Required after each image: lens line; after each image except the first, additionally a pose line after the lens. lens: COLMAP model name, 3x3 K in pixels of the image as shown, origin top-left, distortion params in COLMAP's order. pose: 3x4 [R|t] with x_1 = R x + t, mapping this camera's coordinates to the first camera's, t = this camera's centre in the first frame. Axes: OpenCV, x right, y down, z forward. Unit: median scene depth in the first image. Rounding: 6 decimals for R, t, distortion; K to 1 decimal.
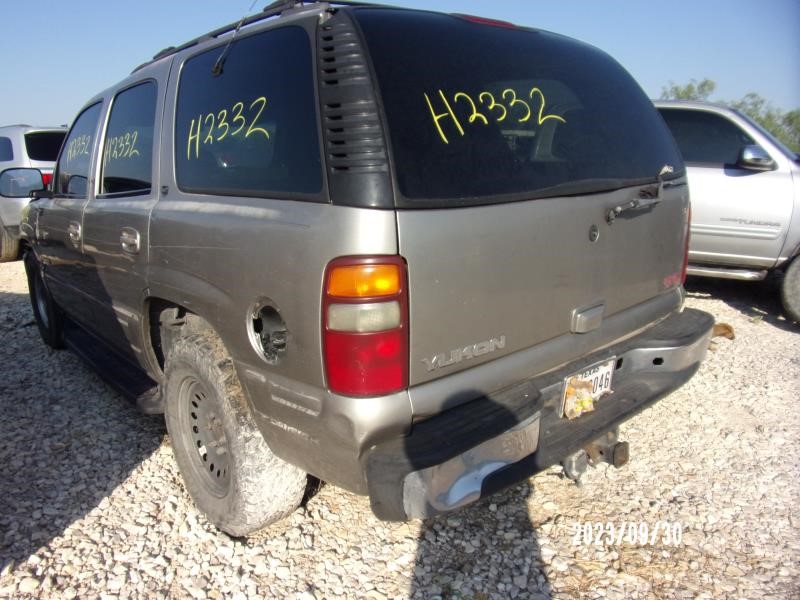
lens RADIAL K [[547.7, 0, 400.0], [0, 547.7, 300.0], [0, 0, 1]] dist [-0.006109, -0.002363]
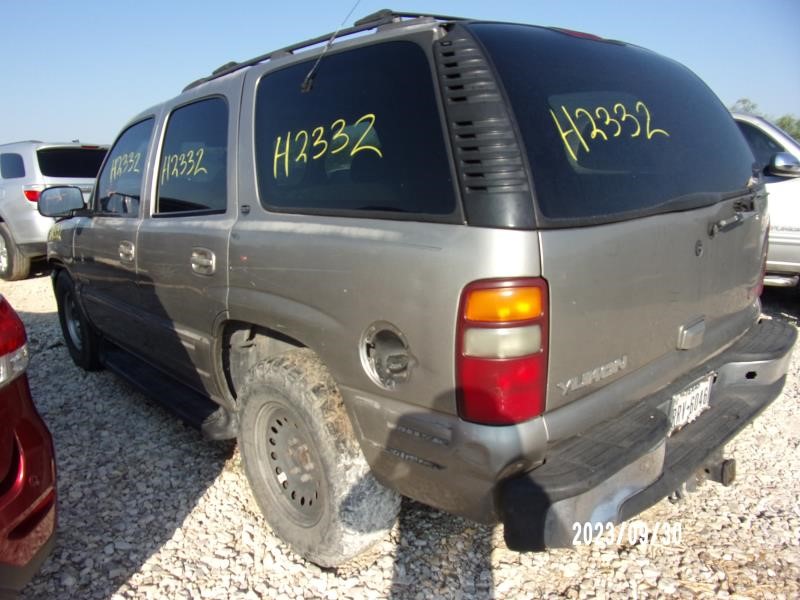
lens RADIAL K [[547.7, 0, 400.0], [0, 547.7, 300.0], [0, 0, 1]] dist [-0.006109, -0.002363]
pose [[0.999557, -0.019175, 0.022778, -0.183056], [0.019506, 0.999706, -0.014379, -0.021853], [-0.022496, 0.014817, 0.999637, 0.027373]]
